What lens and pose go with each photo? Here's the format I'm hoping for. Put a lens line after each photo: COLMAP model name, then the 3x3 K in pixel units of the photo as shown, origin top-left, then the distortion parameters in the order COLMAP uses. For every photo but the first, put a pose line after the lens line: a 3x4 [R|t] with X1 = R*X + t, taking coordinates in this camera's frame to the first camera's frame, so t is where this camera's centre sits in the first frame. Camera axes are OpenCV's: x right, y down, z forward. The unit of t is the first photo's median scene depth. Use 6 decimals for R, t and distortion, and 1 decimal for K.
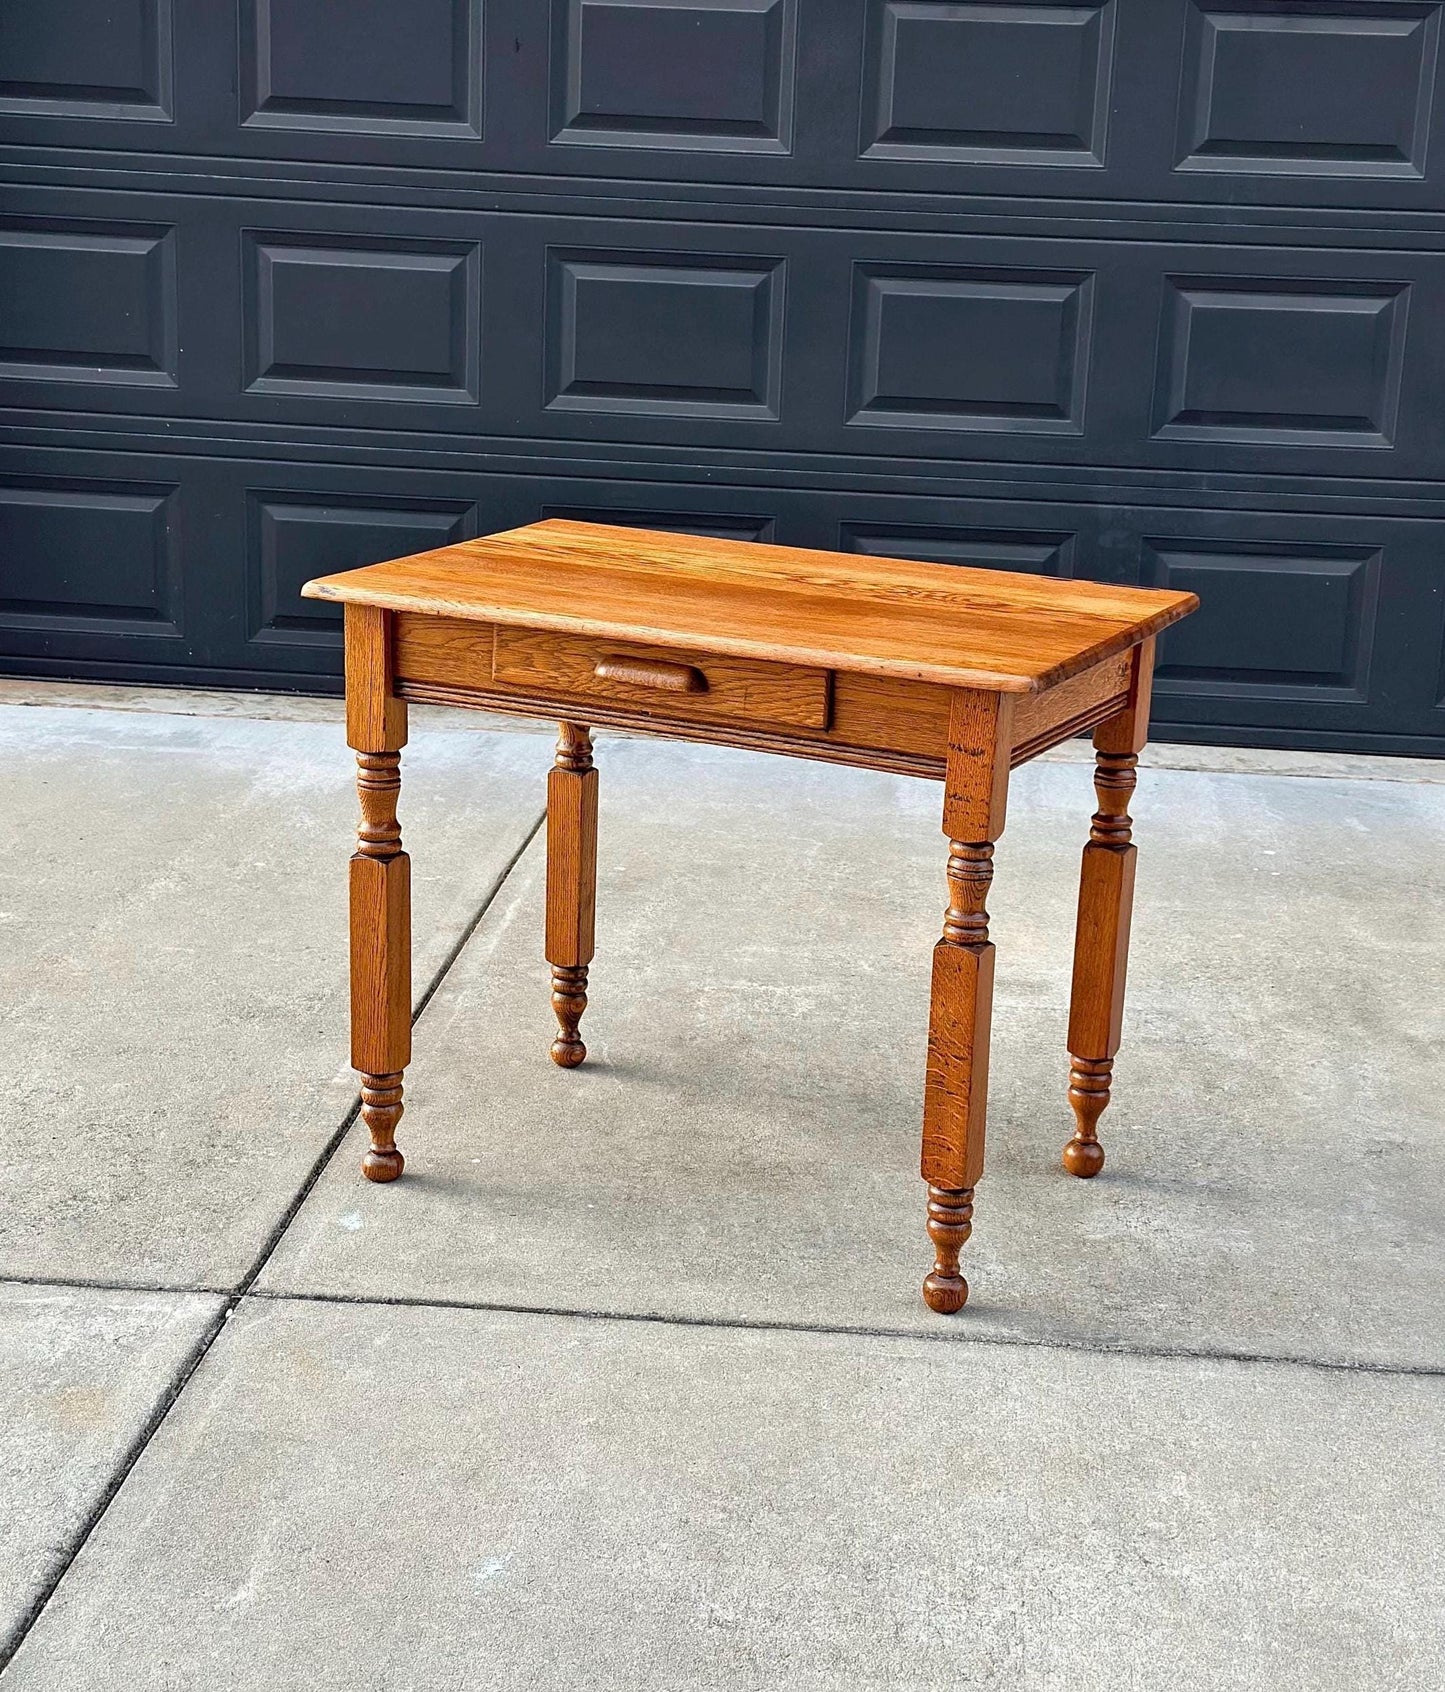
lens RADIAL K [[2788.5, 0, 758.6], [0, 2788.5, 880.5], [0, 0, 1]] dist [0.035953, 0.000000]
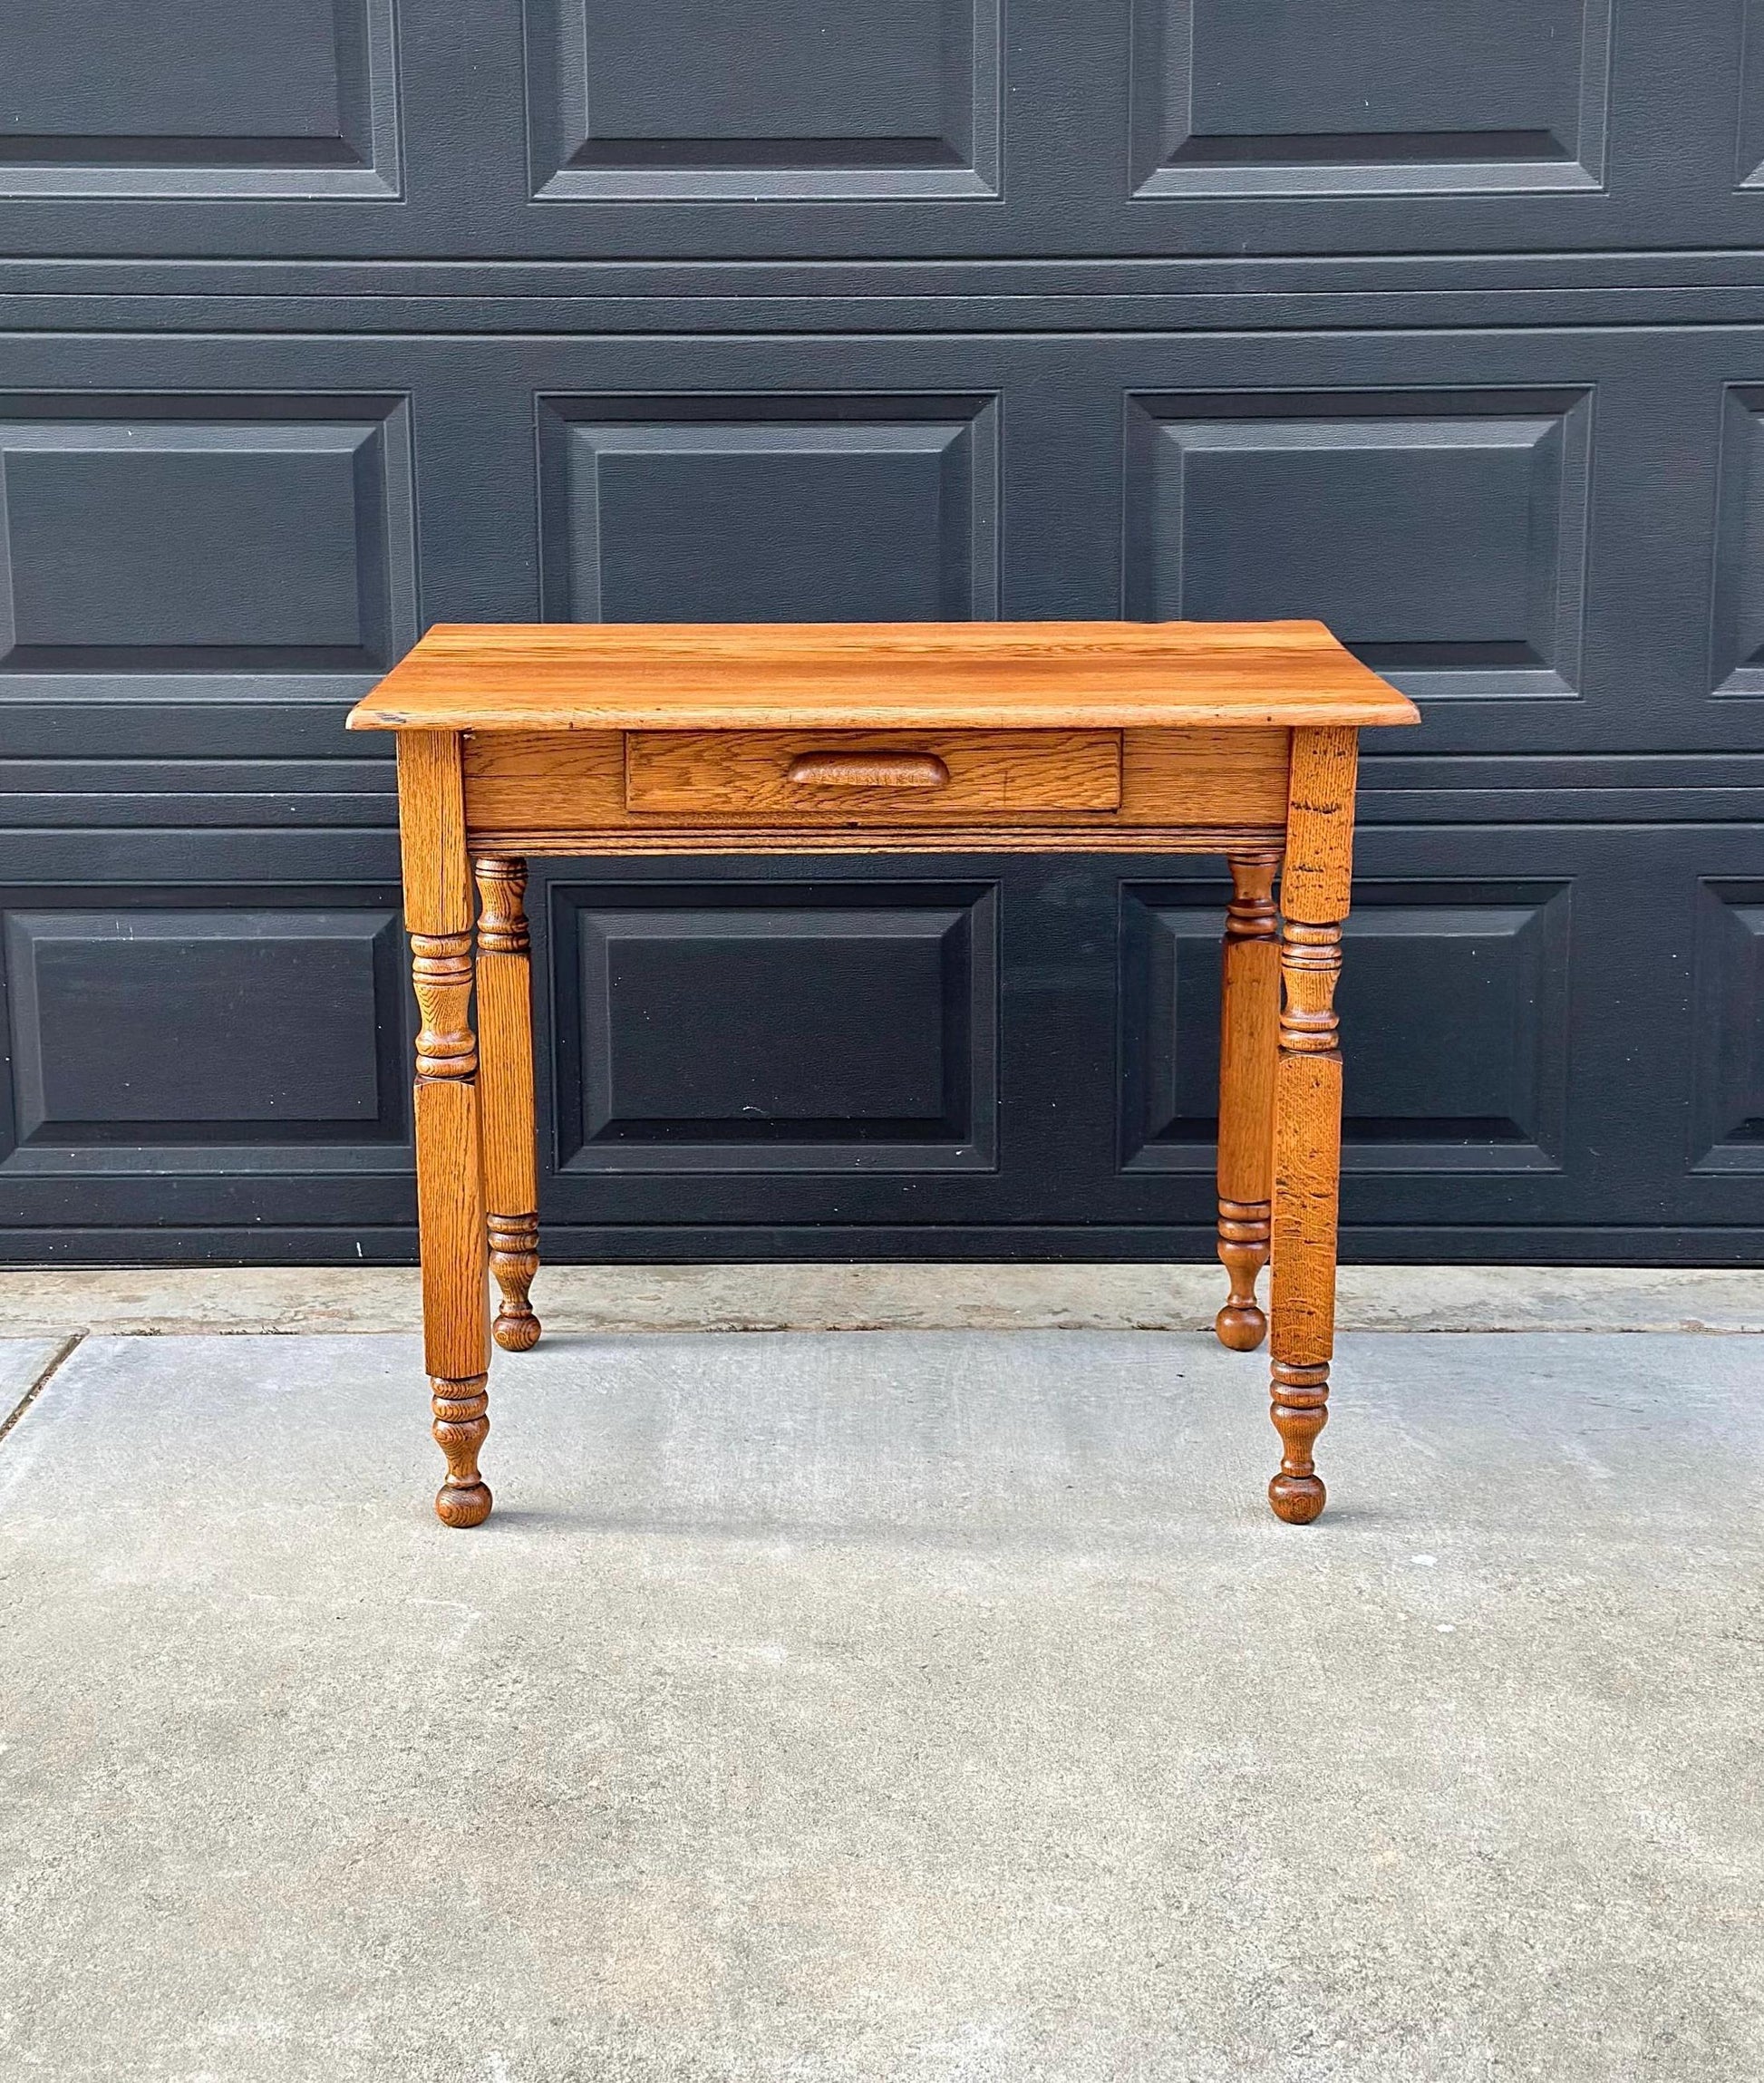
lens RADIAL K [[3344.2, 0, 834.9], [0, 3344.2, 975.4], [0, 0, 1]] dist [0.134939, 0.000000]
pose [[0.909115, -0.134673, 0.394175, -0.408826], [0.155546, 0.987598, -0.021327, -0.000417], [-0.386414, 0.080701, 0.918788, 0.160318]]
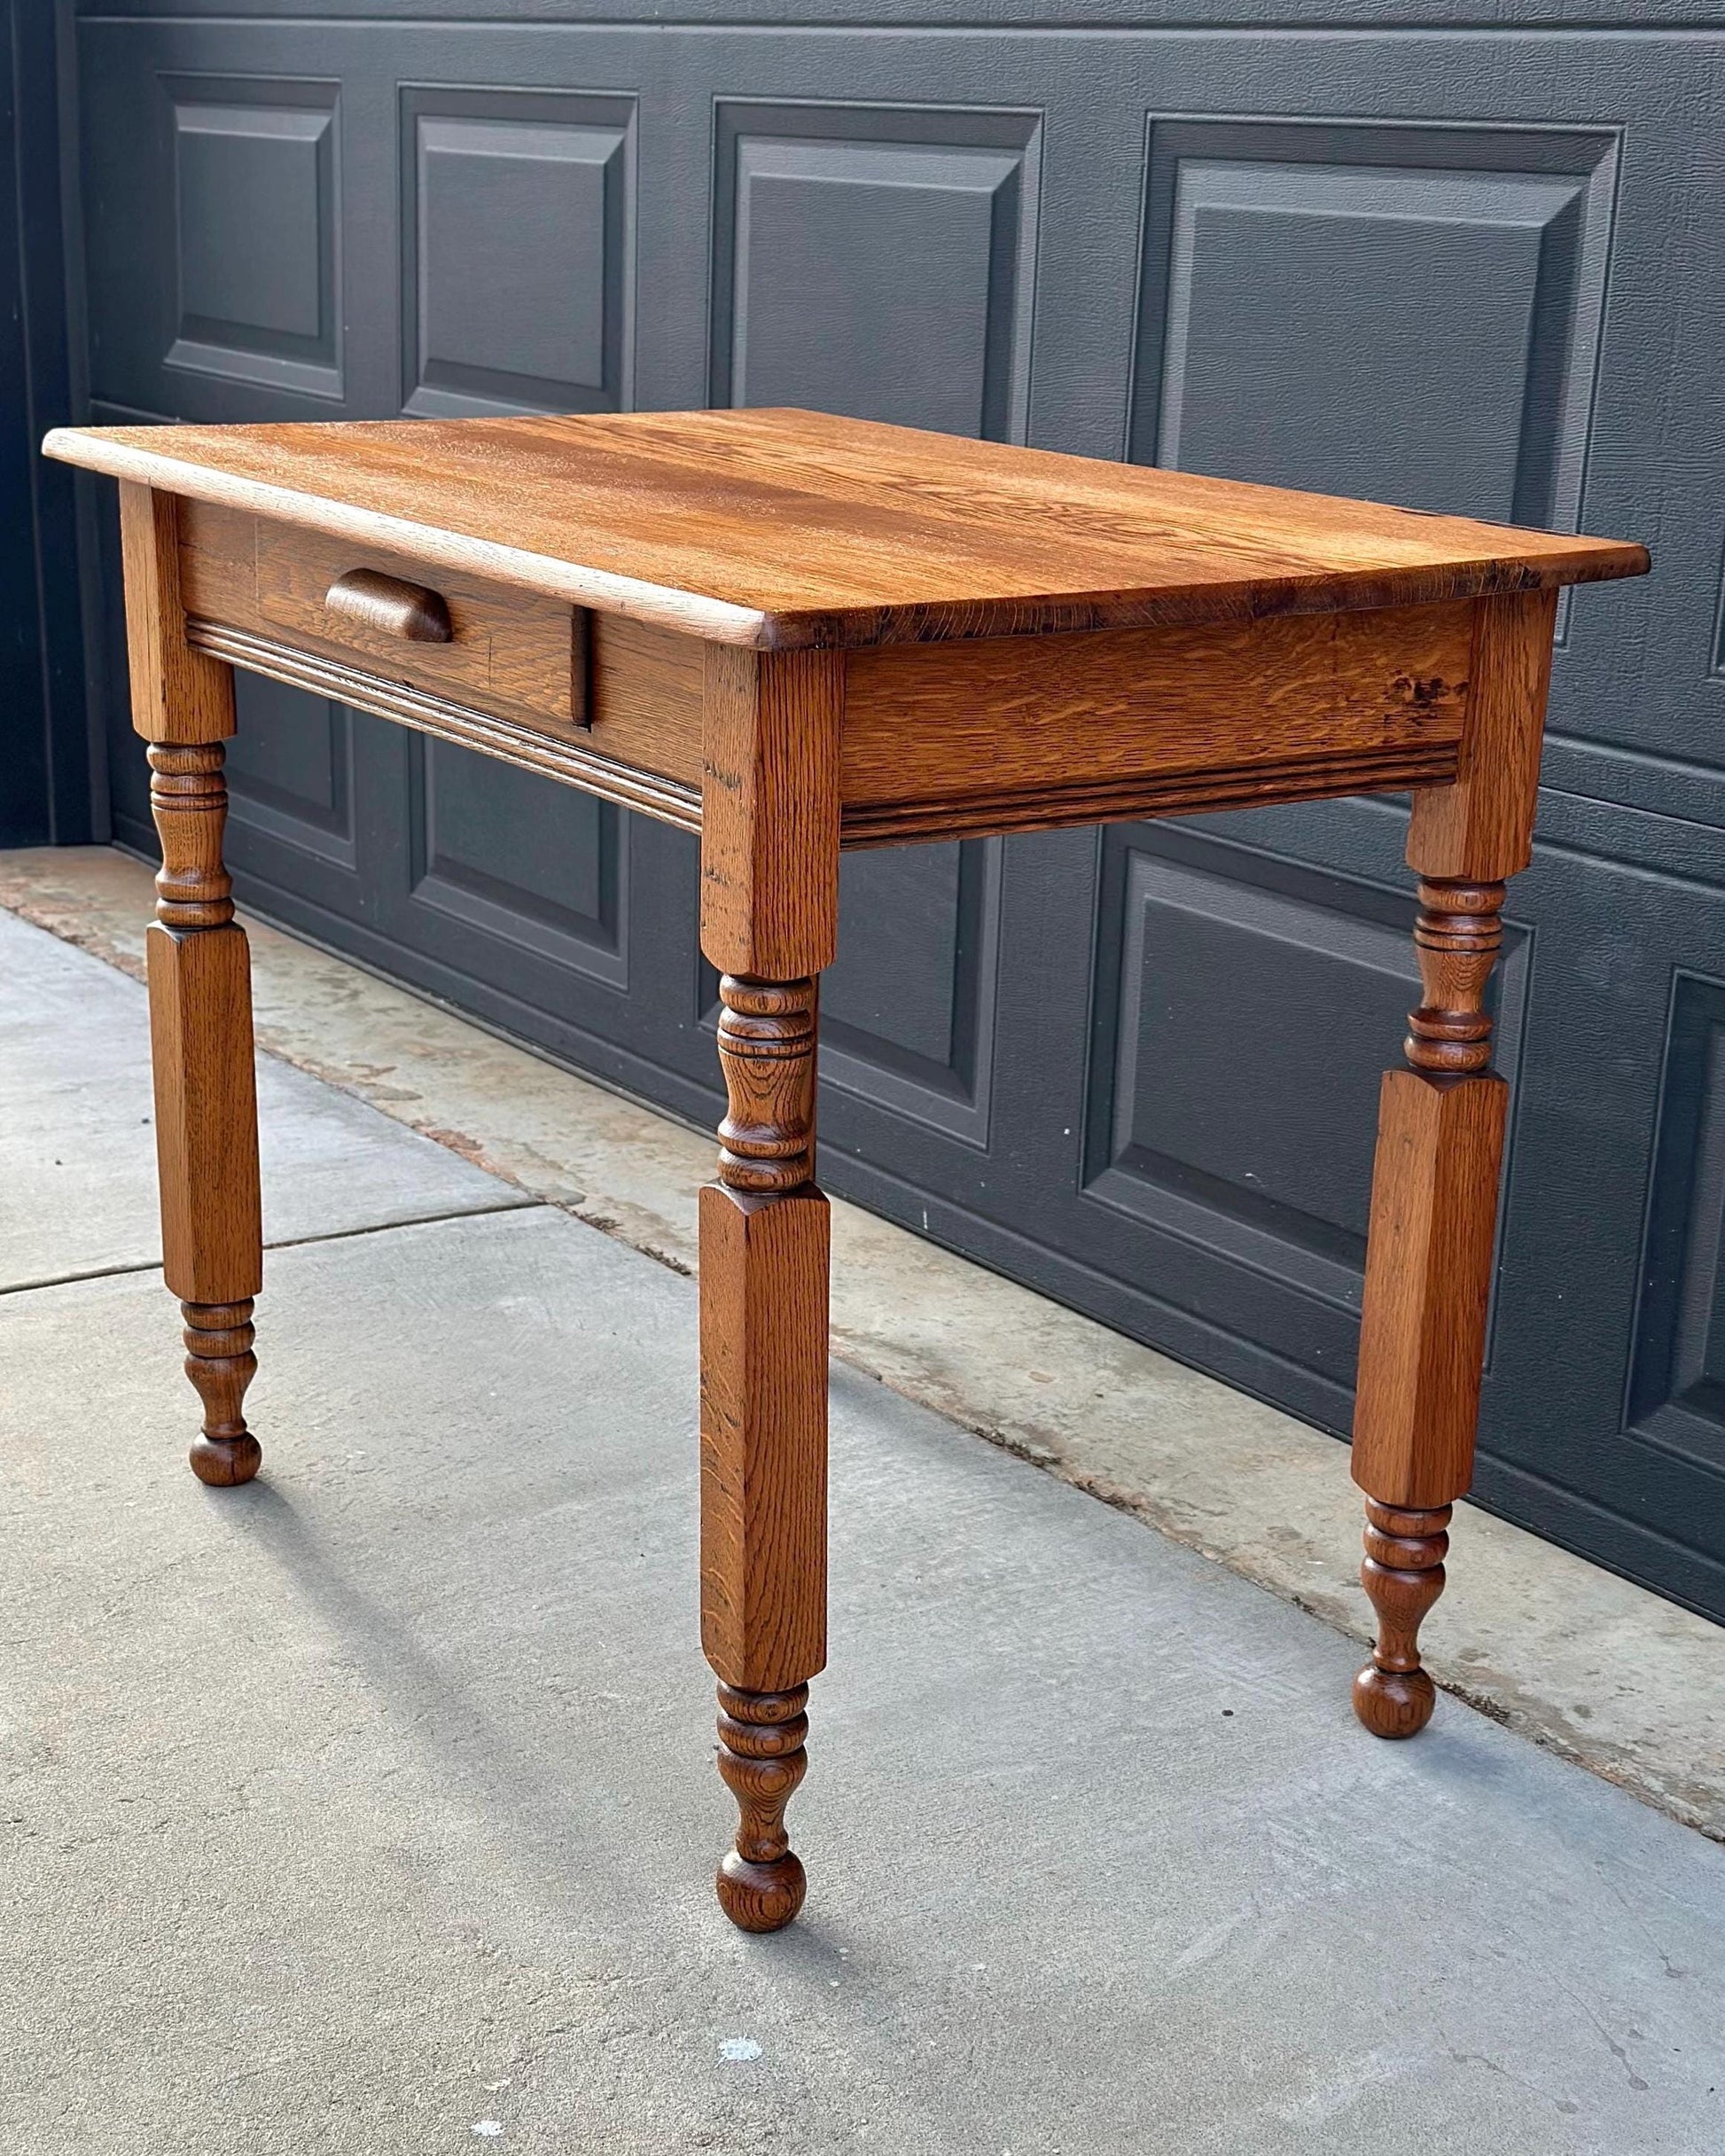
lens RADIAL K [[3424.1, 0, 881.4], [0, 3424.1, 1213.2], [0, 0, 1]] dist [0.122374, 0.000000]
pose [[0.859353, 0.141602, -0.491387, 0.369473], [-0.134112, 0.989671, 0.050653, -0.005855], [0.493484, 0.022372, 0.869467, 0.472711]]
